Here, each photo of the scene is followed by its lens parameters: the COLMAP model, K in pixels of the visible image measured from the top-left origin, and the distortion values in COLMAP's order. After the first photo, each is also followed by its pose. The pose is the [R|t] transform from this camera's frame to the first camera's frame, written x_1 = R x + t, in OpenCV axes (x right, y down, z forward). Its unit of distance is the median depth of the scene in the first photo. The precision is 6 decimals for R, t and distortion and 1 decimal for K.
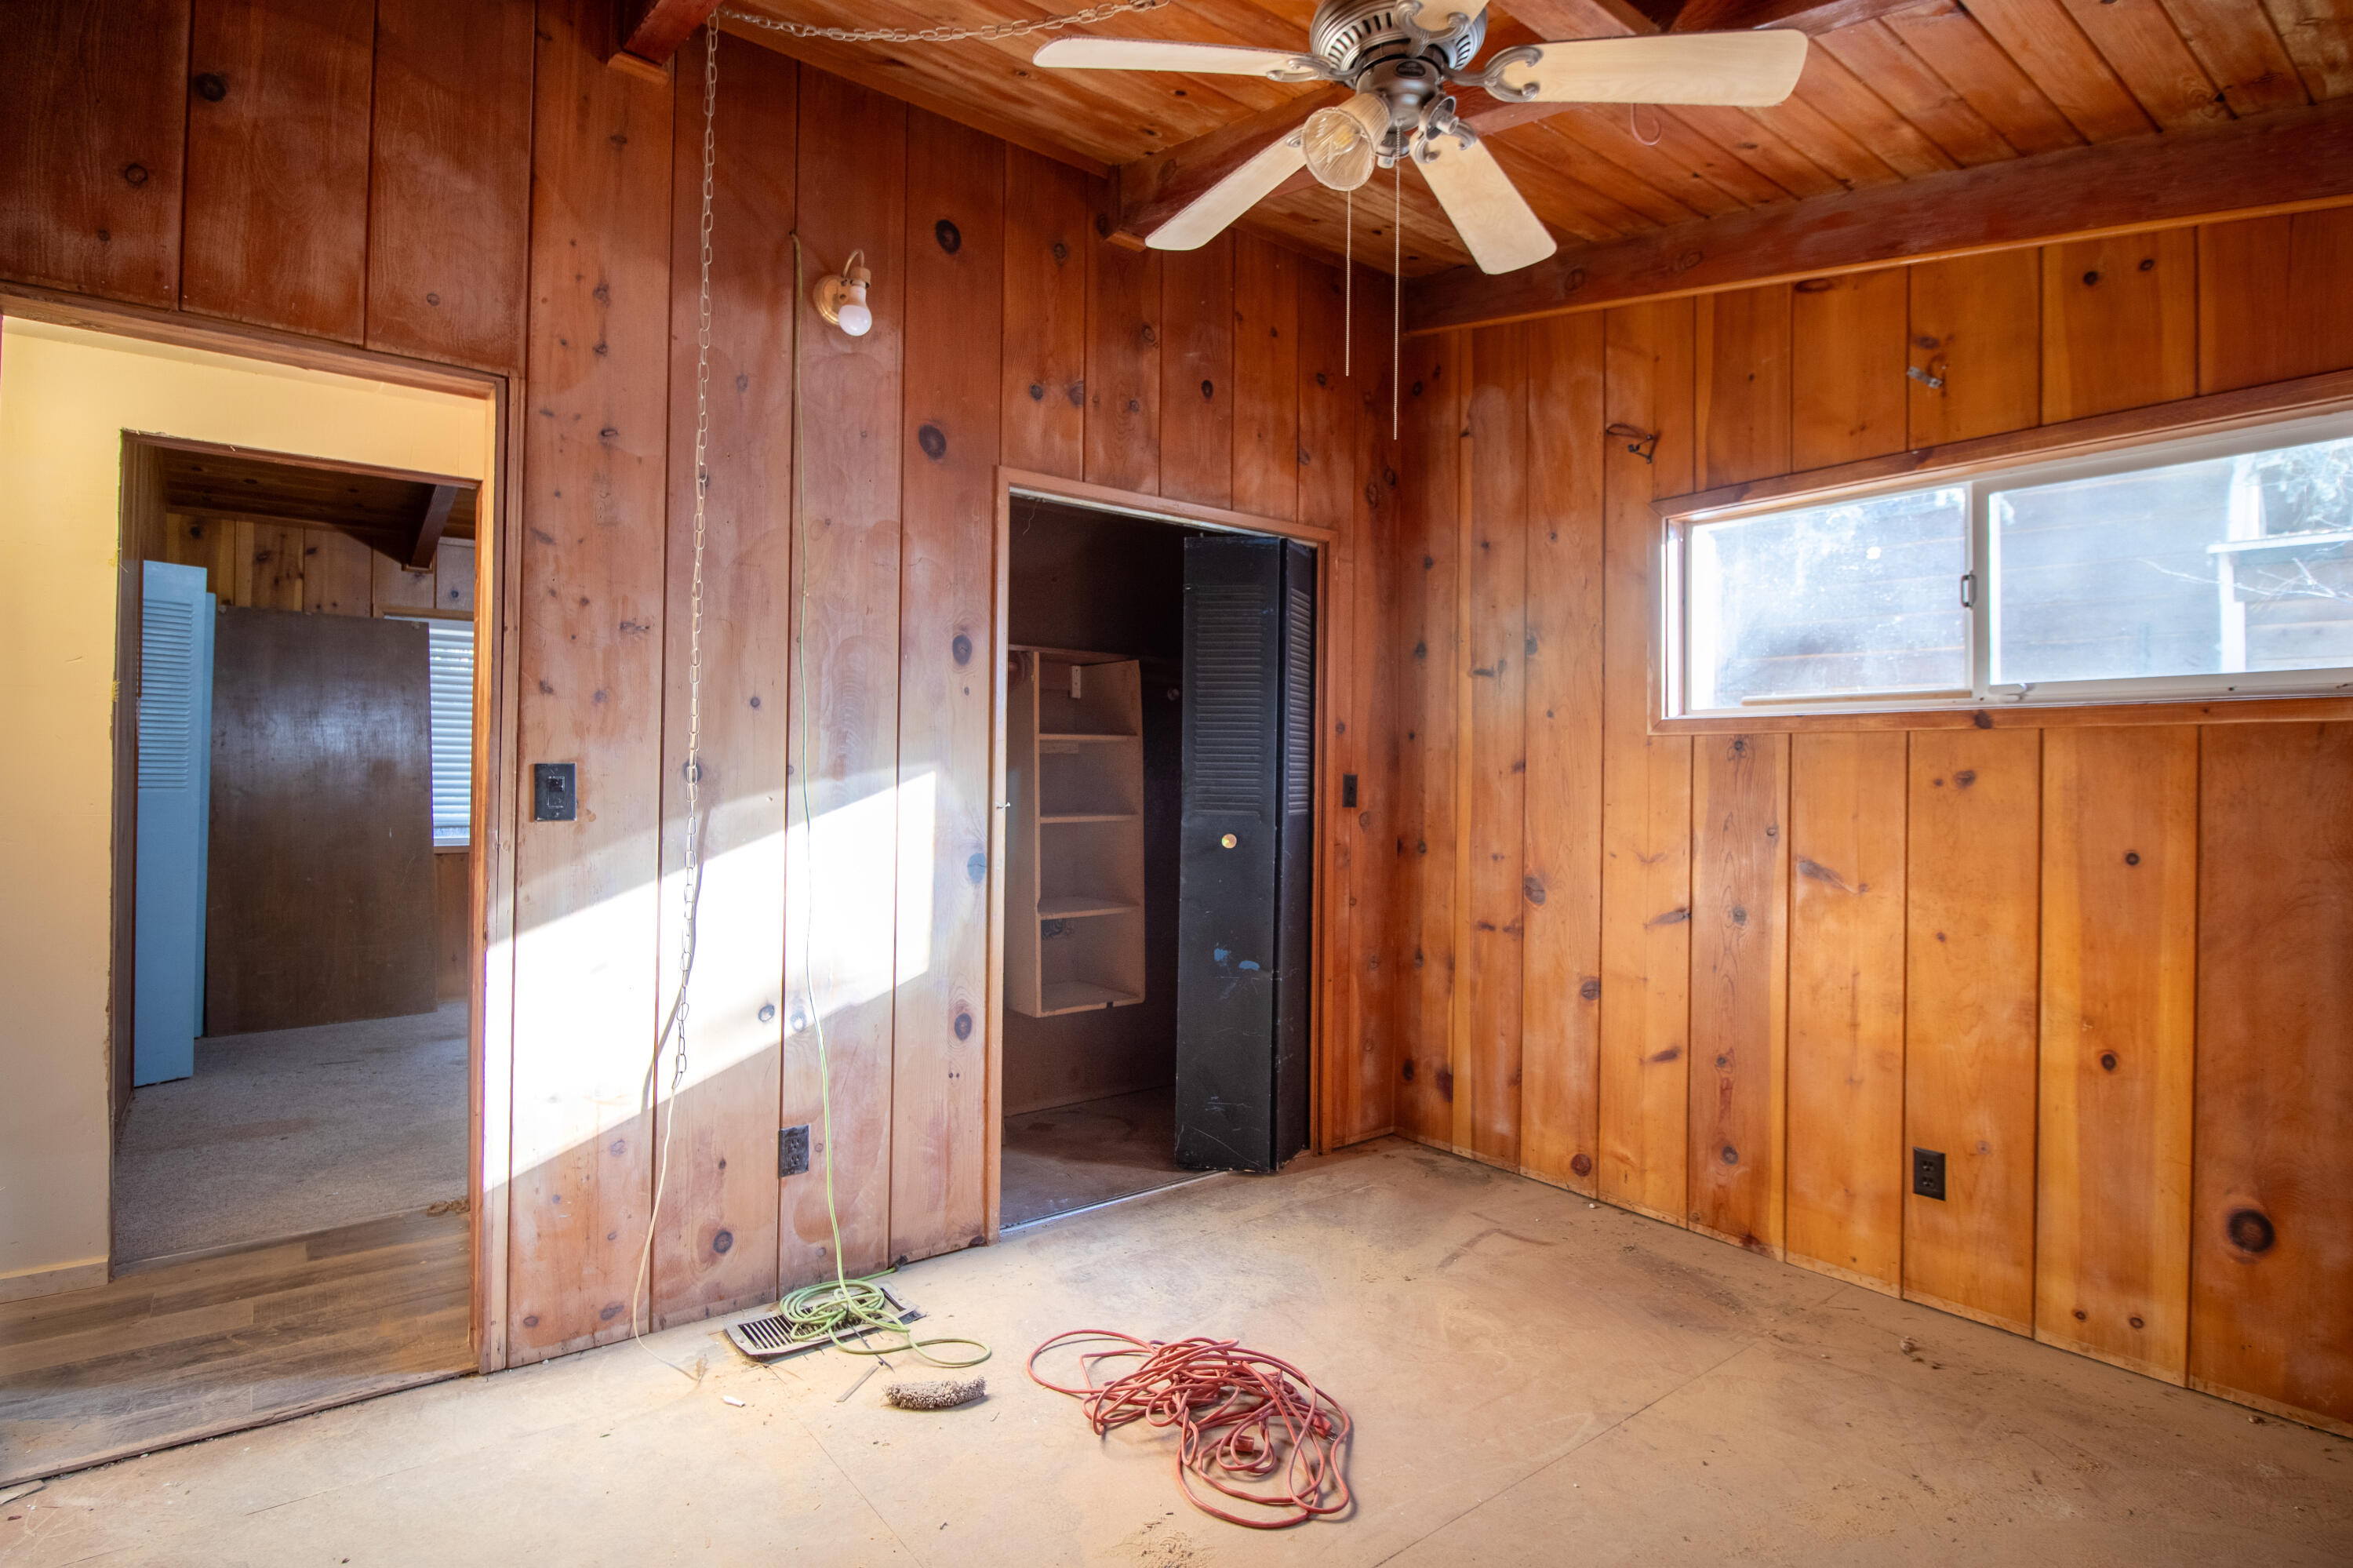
lens RADIAL K [[1174.7, 0, 1183.5], [0, 1174.7, 760.1], [0, 0, 1]] dist [0.000374, -0.011415]
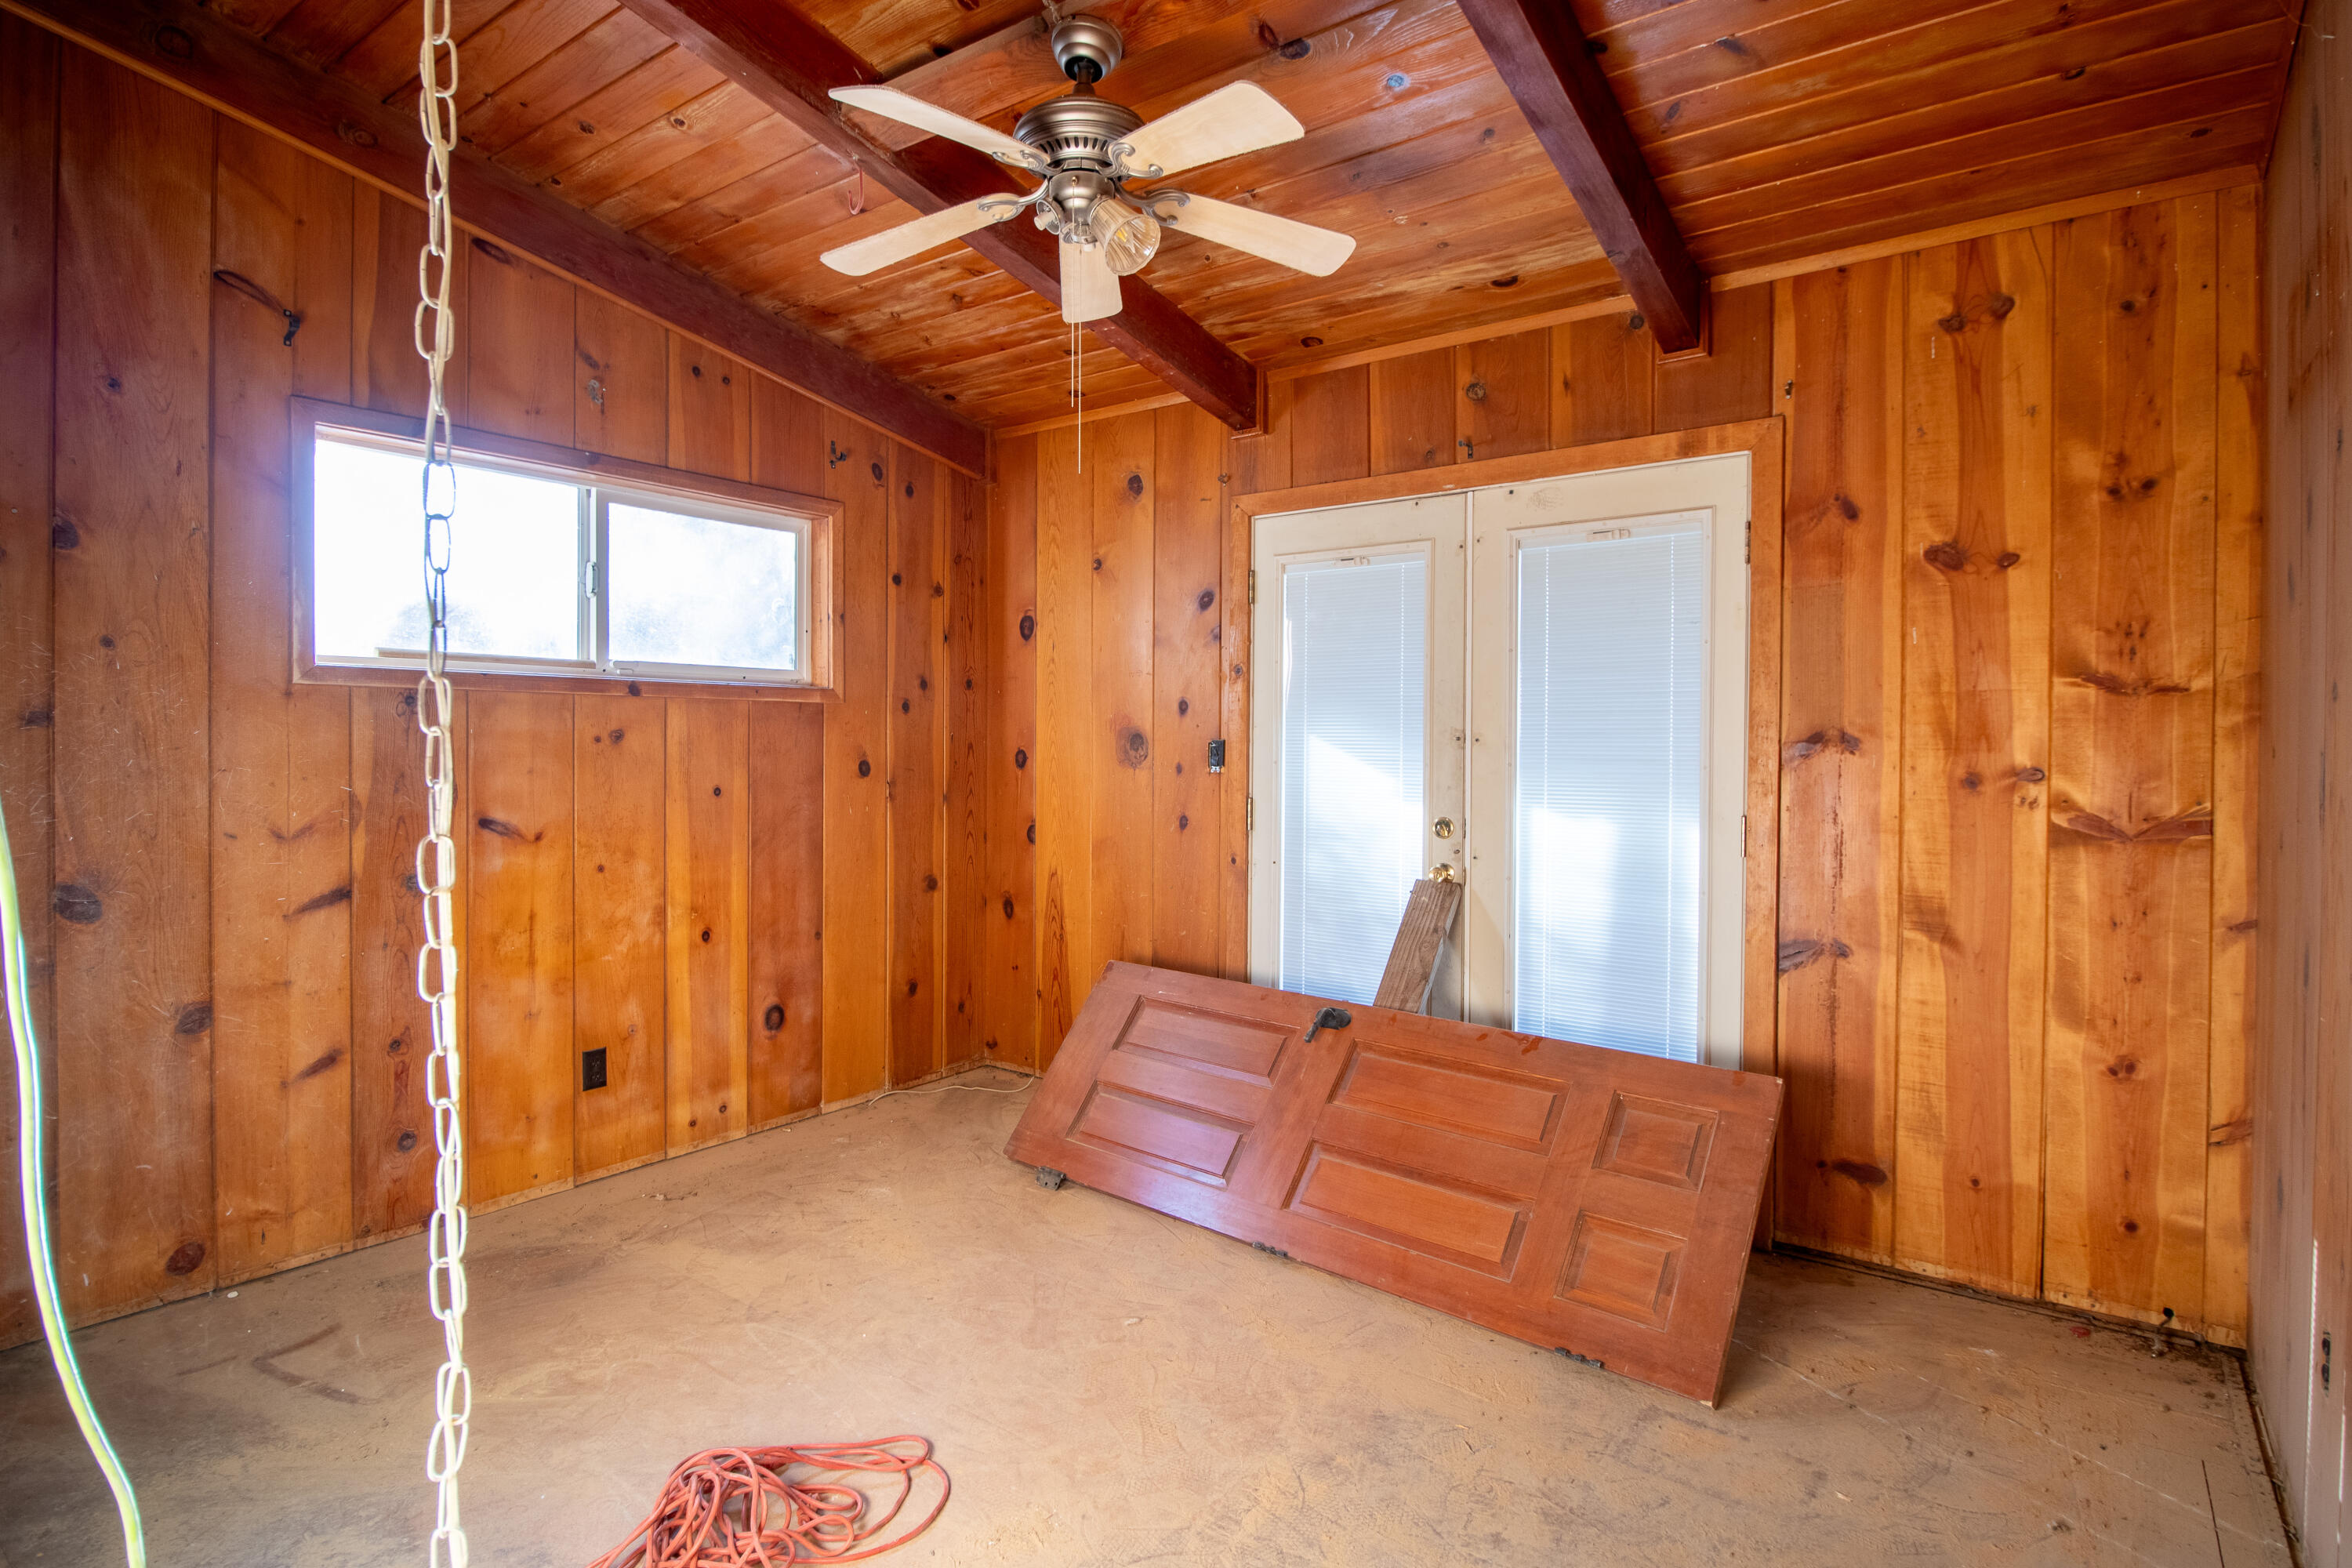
lens RADIAL K [[1154.6, 0, 1166.5], [0, 1154.6, 750.9], [0, 0, 1]] dist [0.001965, -0.011015]
pose [[-0.240484, -0.018919, 0.970469, -0.643105], [-0.020810, 0.999681, 0.014332, 0.002271], [-0.970430, -0.016749, -0.240801, 0.739186]]
